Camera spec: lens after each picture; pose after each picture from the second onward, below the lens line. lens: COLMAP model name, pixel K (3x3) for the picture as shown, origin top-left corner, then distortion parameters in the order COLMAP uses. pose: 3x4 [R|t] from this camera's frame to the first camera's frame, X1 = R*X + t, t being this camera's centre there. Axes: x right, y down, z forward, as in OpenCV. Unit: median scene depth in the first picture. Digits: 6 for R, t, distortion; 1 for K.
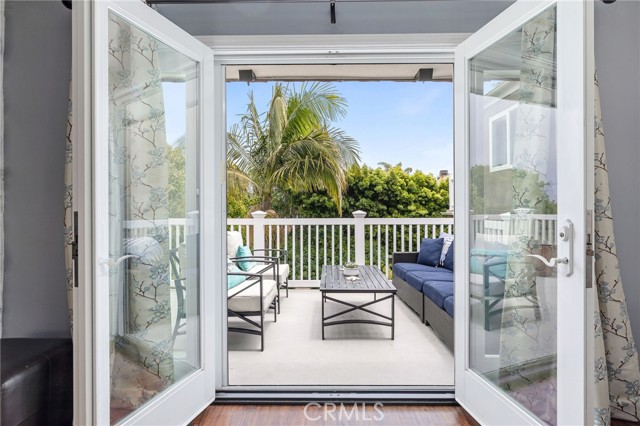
lens RADIAL K [[340.5, 0, 325.8], [0, 340.5, 214.6], [0, 0, 1]] dist [-0.002811, -0.000447]
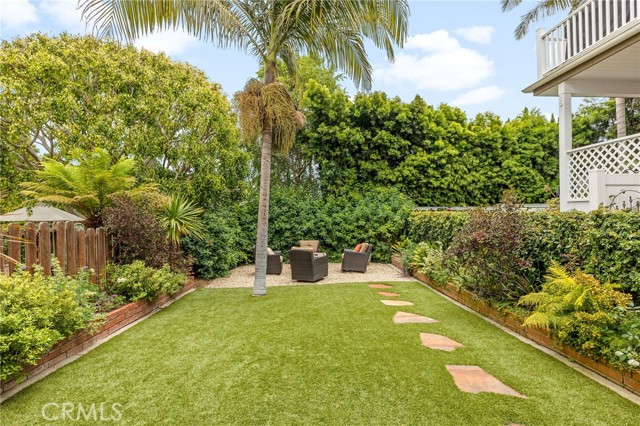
lens RADIAL K [[323.1, 0, 319.7], [0, 323.1, 212.4], [0, 0, 1]] dist [0.001942, -0.002914]
pose [[0.999417, -0.002244, 0.034056, -0.064952], [0.003452, 0.999365, -0.035474, 0.174213], [-0.033955, 0.035571, 0.998790, 0.248507]]
